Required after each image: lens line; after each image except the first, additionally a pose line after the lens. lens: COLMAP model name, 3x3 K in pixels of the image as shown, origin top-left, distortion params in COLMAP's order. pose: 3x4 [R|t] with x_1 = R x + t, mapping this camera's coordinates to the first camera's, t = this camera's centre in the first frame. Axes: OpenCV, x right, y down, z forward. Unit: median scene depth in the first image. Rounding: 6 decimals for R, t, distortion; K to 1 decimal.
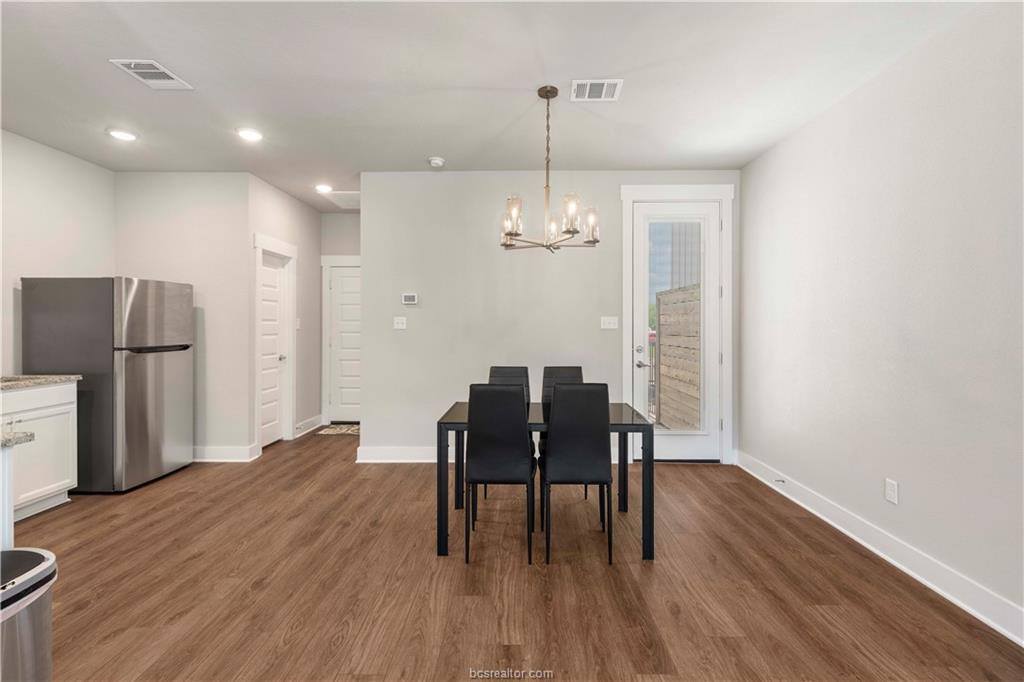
lens RADIAL K [[467.7, 0, 510.3], [0, 467.7, 327.9], [0, 0, 1]] dist [0.004092, 0.000357]
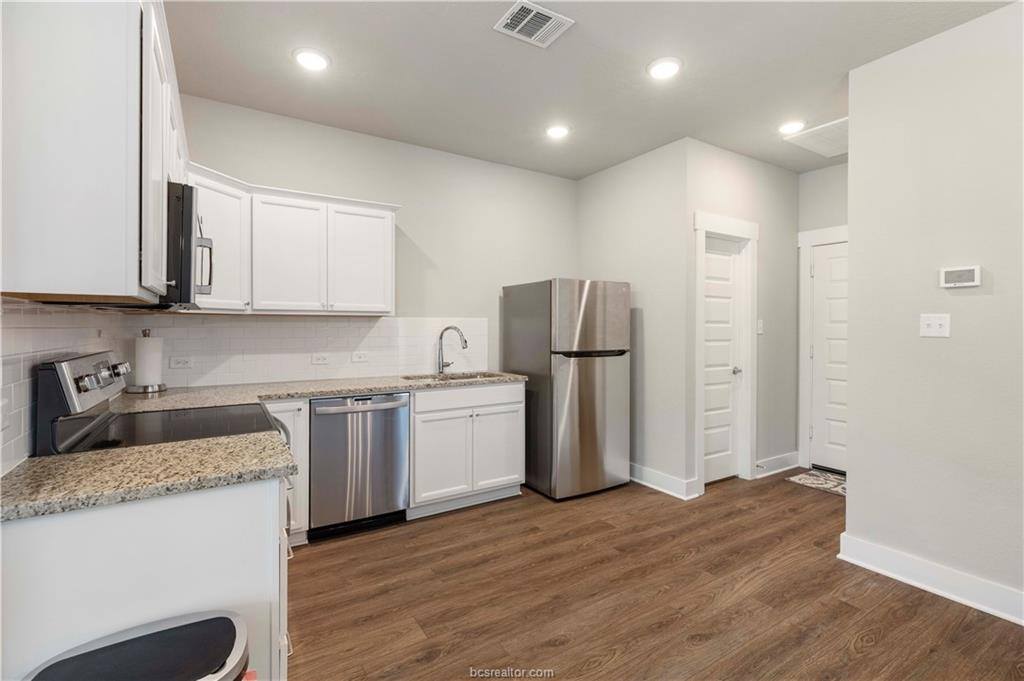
lens RADIAL K [[467.7, 0, 510.3], [0, 467.7, 327.4], [0, 0, 1]] dist [0.004092, 0.000357]
pose [[0.549673, 0.001178, -0.835379, -0.059756], [-0.007475, 0.999966, -0.003509, -0.002621], [0.835347, 0.008174, 0.549663, 0.325067]]
